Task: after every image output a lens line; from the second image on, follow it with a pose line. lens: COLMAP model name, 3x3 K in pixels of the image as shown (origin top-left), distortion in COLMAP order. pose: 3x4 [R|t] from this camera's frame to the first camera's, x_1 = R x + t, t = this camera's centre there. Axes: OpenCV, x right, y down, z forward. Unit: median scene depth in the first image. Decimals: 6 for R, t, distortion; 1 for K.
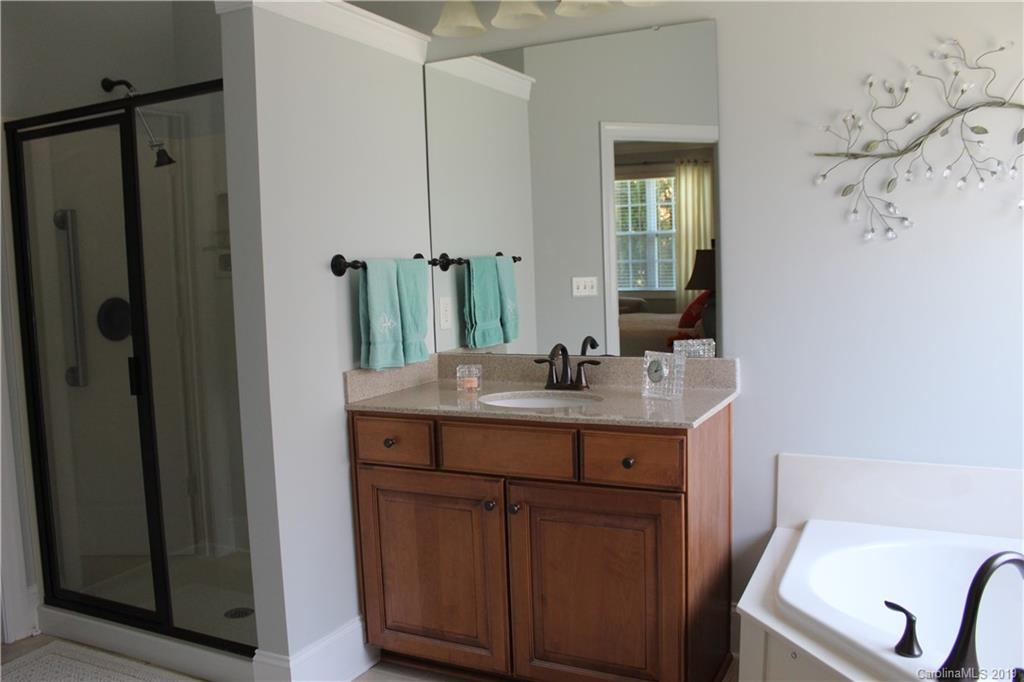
lens RADIAL K [[855.5, 0, 512.0], [0, 855.5, 341.0], [0, 0, 1]] dist [-0.166012, 0.156063]
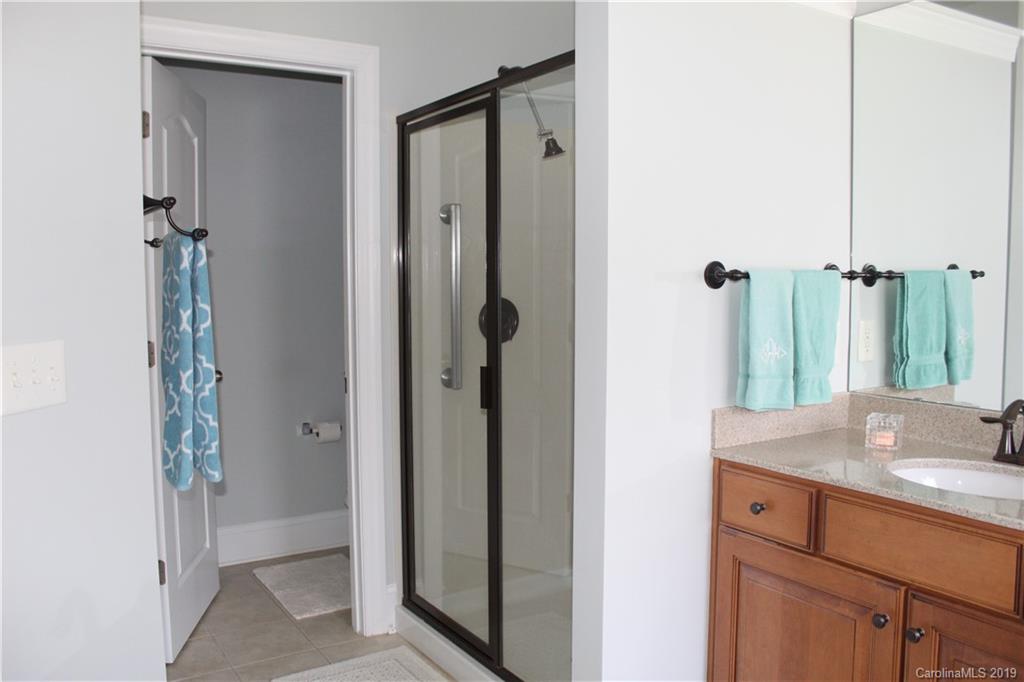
lens RADIAL K [[855.5, 0, 512.0], [0, 855.5, 341.0], [0, 0, 1]] dist [-0.166012, 0.156063]
pose [[0.854746, 0.072499, -0.513958, 0.040233], [-0.072823, 0.997153, 0.019549, -0.026423], [0.513912, 0.020718, 0.857592, 0.203596]]
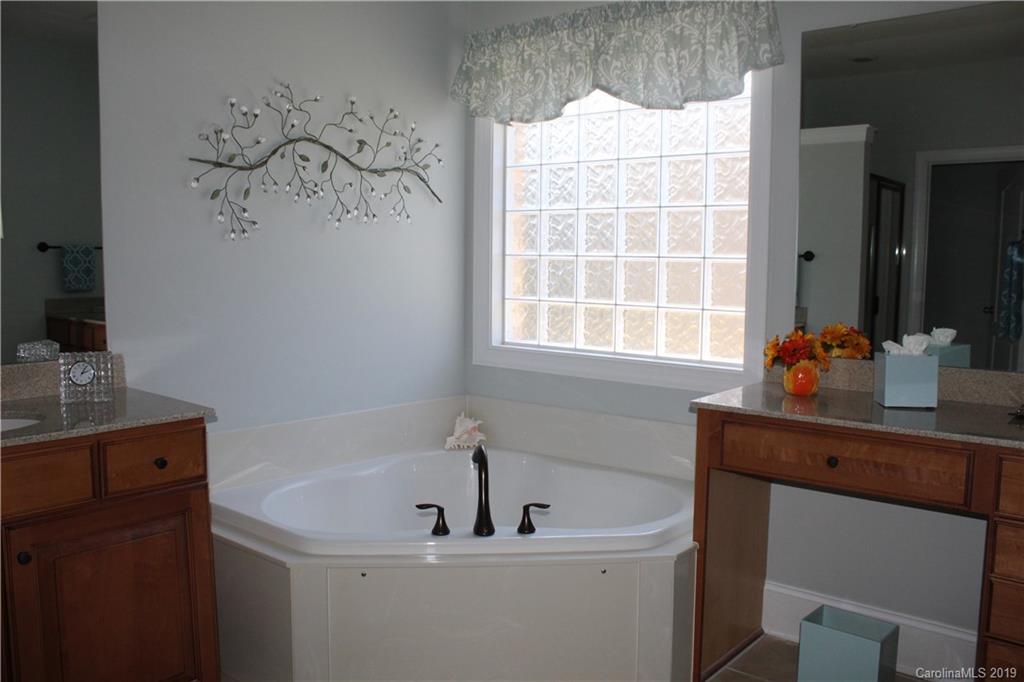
lens RADIAL K [[855.5, 0, 512.0], [0, 855.5, 341.0], [0, 0, 1]] dist [-0.166012, 0.156063]
pose [[0.245439, -0.061681, 0.967448, -0.641931], [0.077186, 0.996049, 0.043923, -0.002636], [-0.966334, 0.063893, 0.249230, 0.364780]]
